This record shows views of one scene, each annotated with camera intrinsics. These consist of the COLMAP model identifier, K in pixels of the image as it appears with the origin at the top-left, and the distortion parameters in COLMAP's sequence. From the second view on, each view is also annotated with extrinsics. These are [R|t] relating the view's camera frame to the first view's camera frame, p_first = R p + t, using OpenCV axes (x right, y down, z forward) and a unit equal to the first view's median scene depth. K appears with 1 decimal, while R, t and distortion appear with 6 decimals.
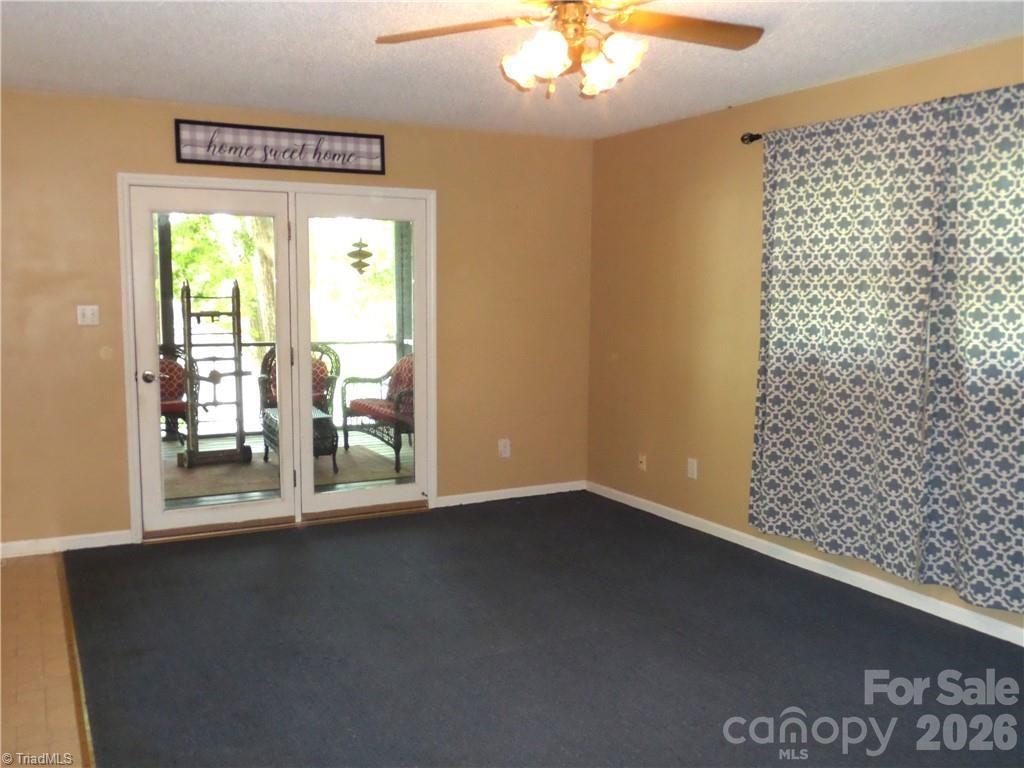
lens RADIAL K [[923.8, 0, 511.6], [0, 923.8, 384.1], [0, 0, 1]] dist [-0.031245, 0.008340]
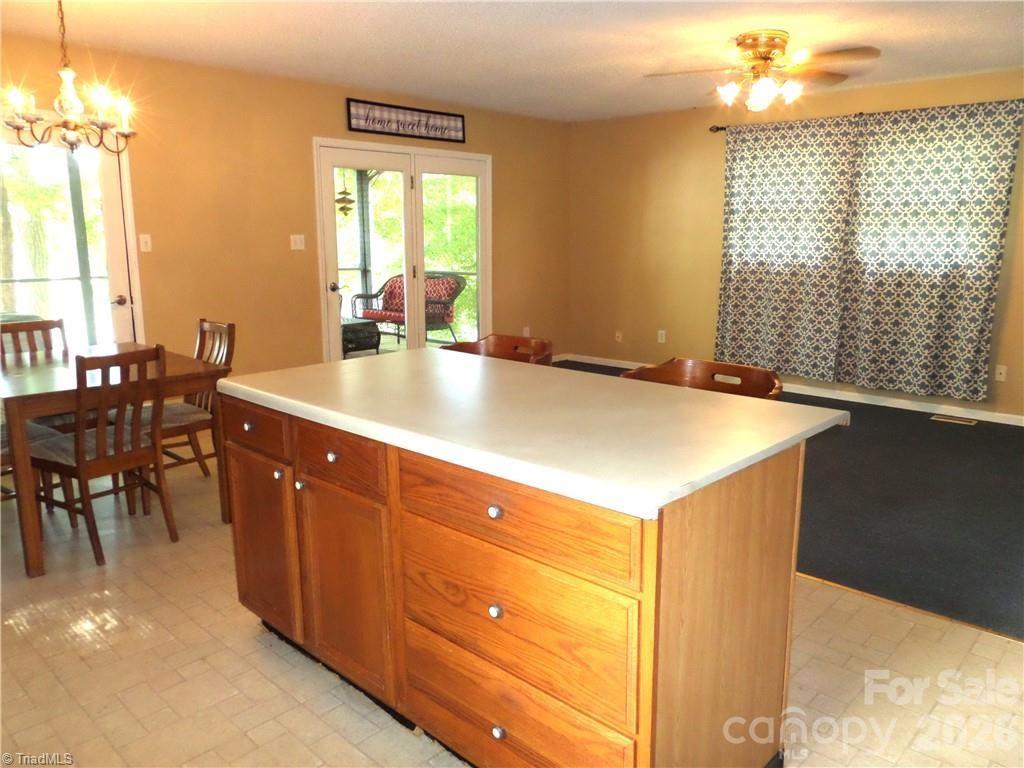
lens RADIAL K [[749.2, 0, 513.1], [0, 749.2, 382.0], [0, 0, 1]] dist [-0.017999, -0.001569]
pose [[0.948094, -0.067966, 0.310642, -0.539195], [0.038919, 0.994348, 0.098775, 0.036202], [-0.315600, -0.081558, 0.945381, -0.184674]]
